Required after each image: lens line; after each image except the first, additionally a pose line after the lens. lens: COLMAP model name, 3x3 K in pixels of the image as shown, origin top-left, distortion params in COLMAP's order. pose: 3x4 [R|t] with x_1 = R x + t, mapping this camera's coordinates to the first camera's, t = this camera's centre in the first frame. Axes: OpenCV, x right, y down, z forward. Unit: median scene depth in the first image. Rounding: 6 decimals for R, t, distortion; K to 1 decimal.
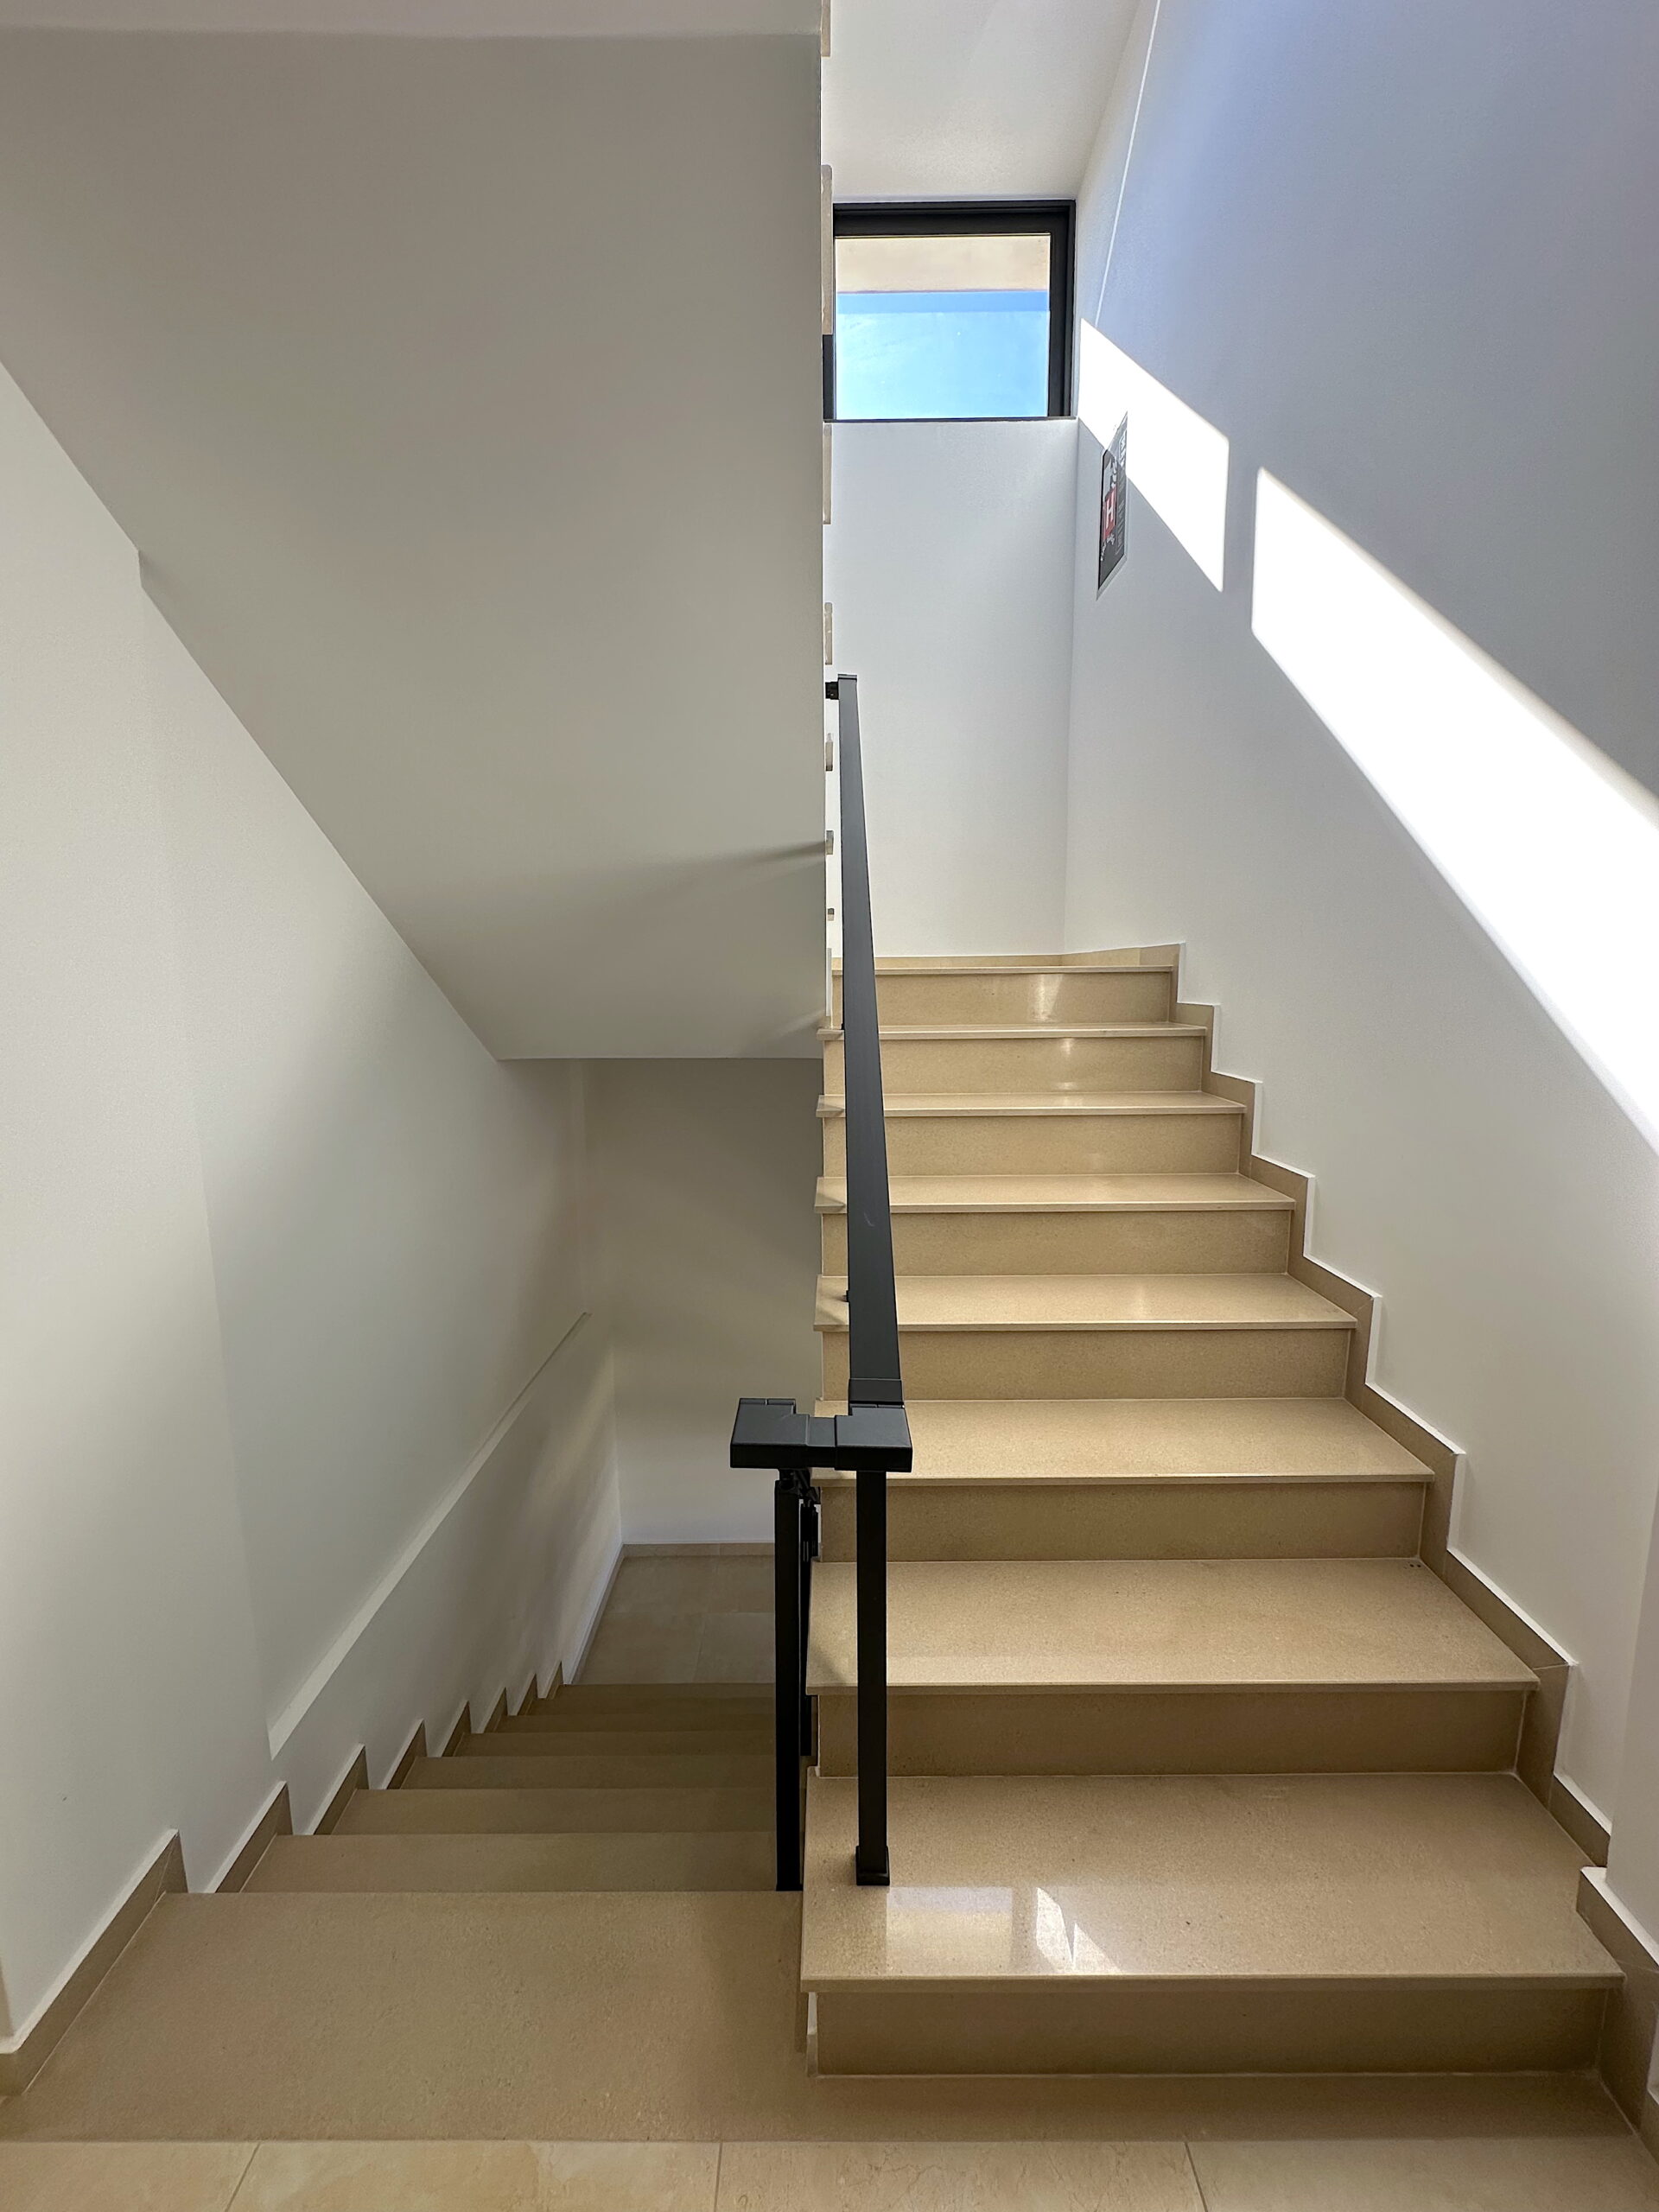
lens RADIAL K [[886.0, 0, 834.9], [0, 886.0, 1096.4], [0, 0, 1]] dist [-0.004885, 0.001200]
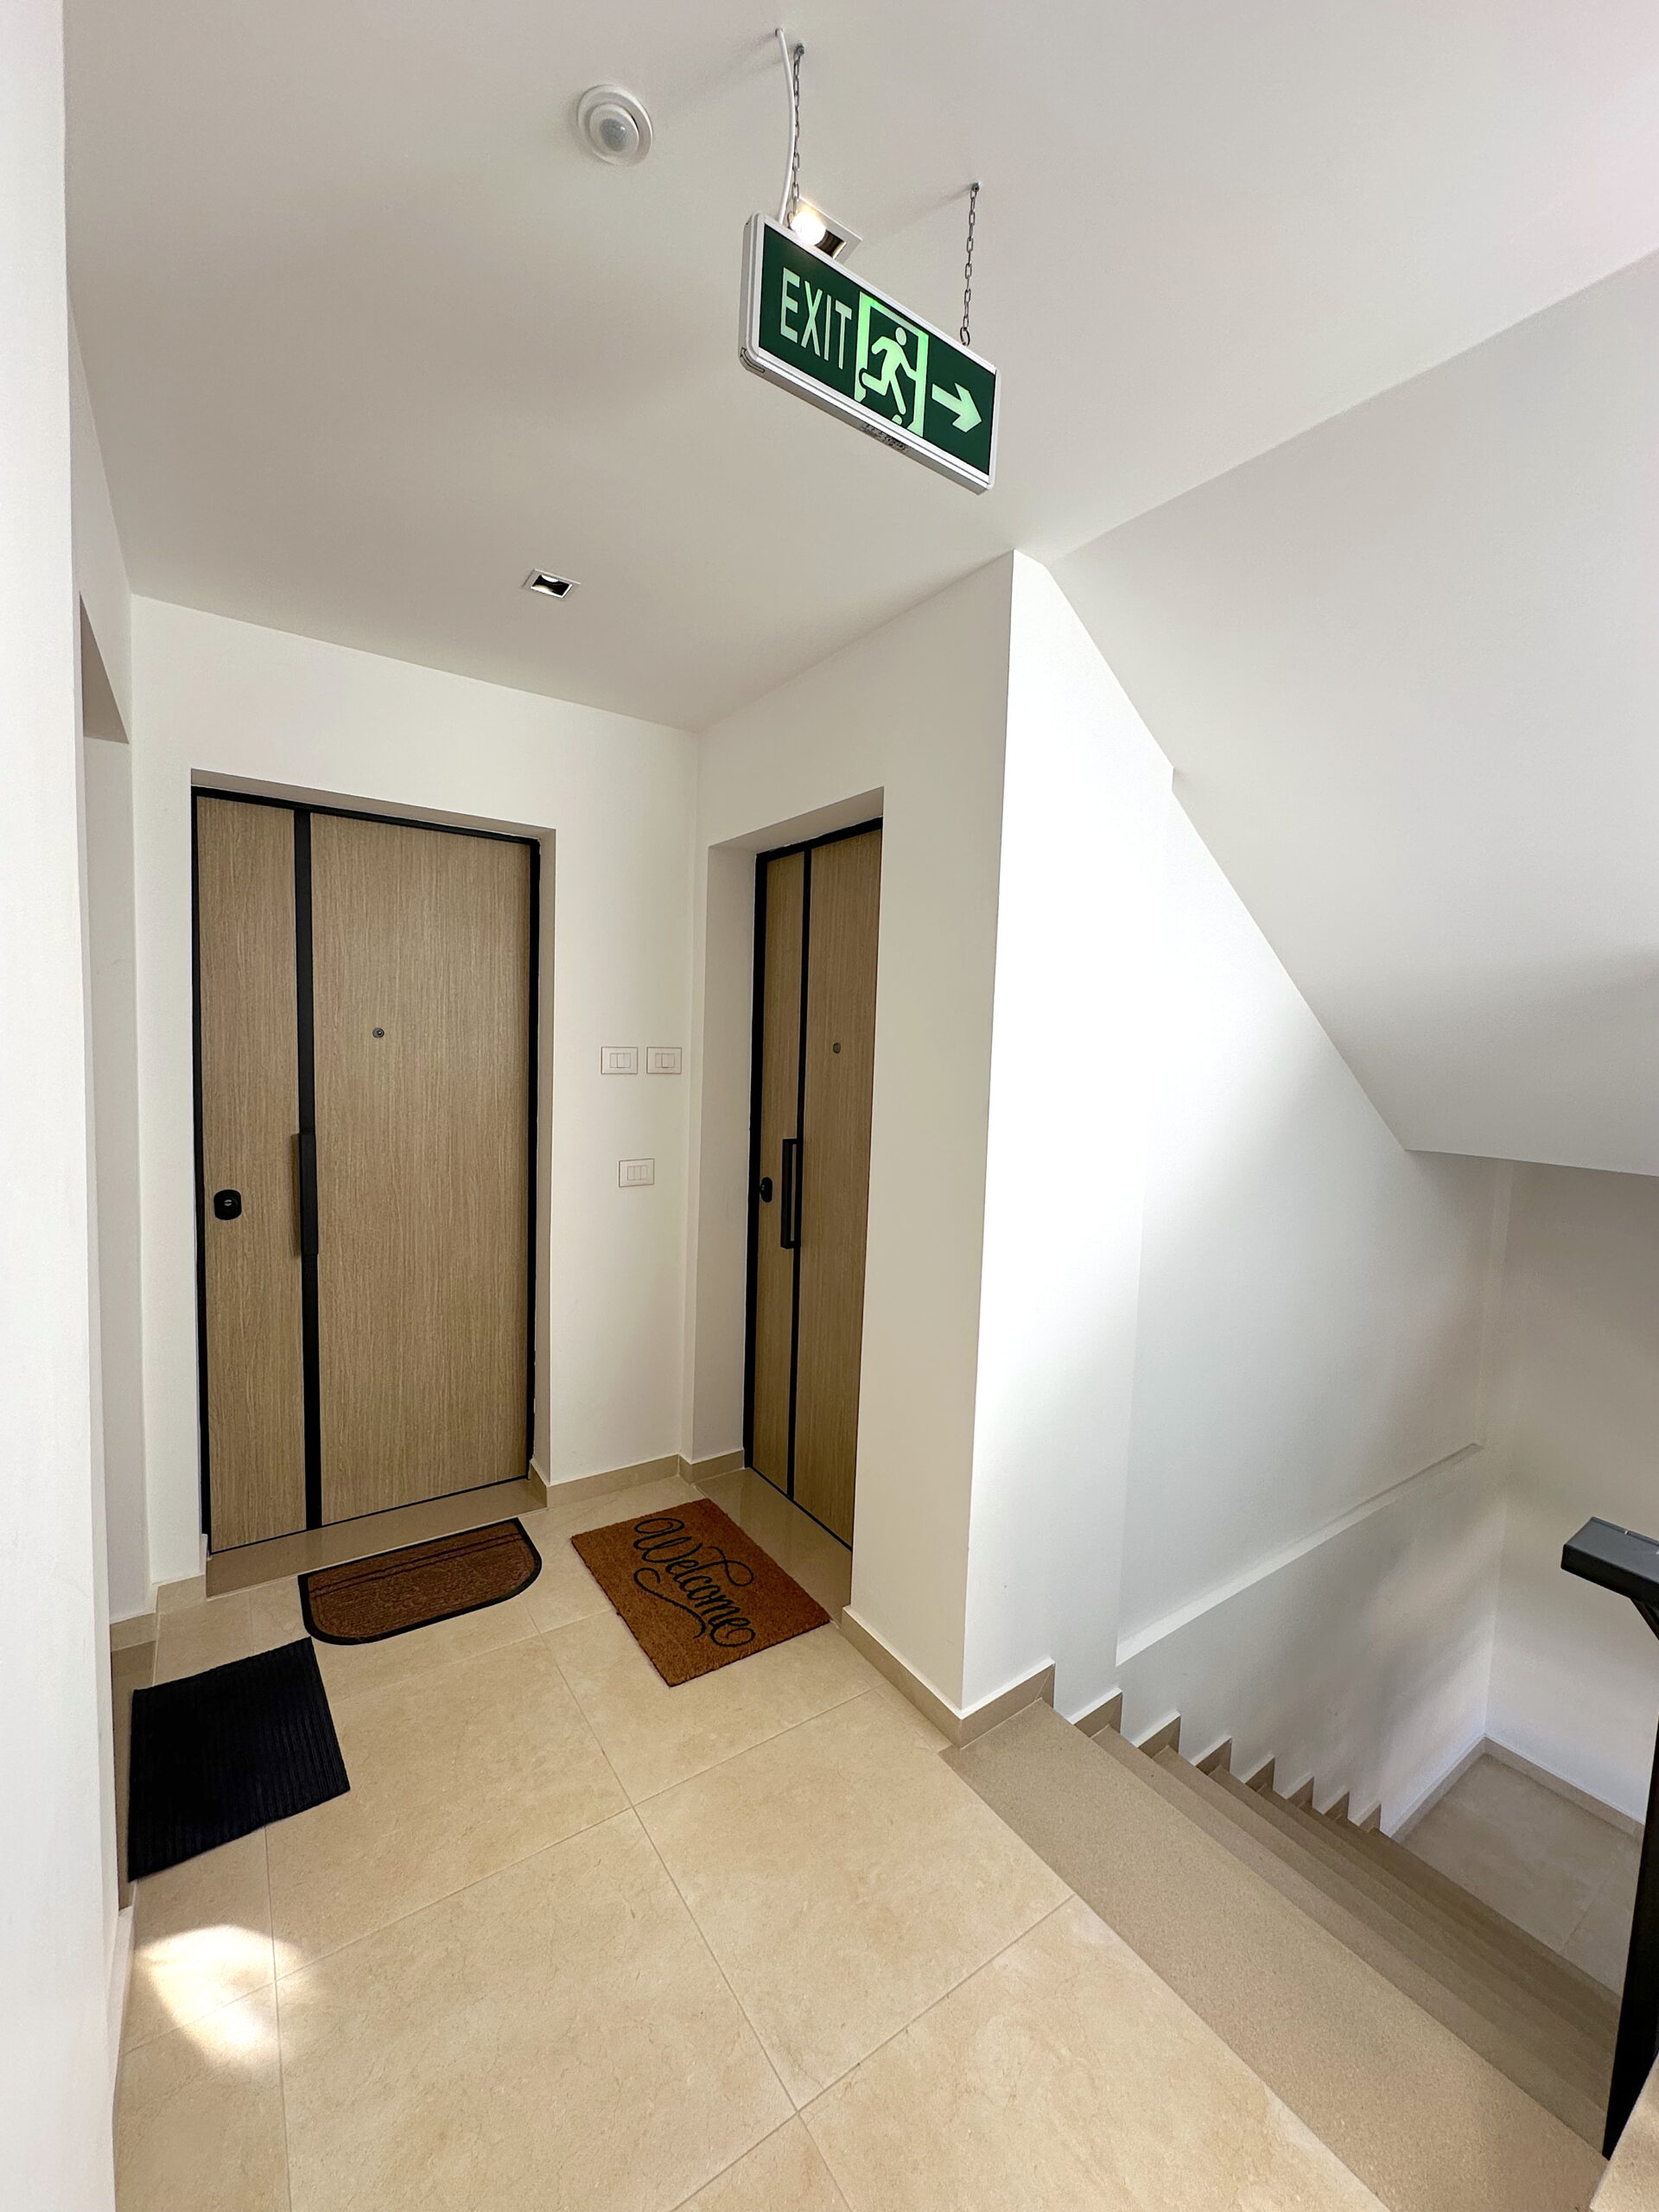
lens RADIAL K [[886.0, 0, 839.4], [0, 886.0, 1105.7], [0, 0, 1]] dist [-0.004885, 0.001200]
pose [[0.576857, 0.089465, -0.811931, 0.054682], [-0.153381, 0.988167, -0.000089, 0.008152], [0.802315, 0.124587, 0.583754, -0.096293]]
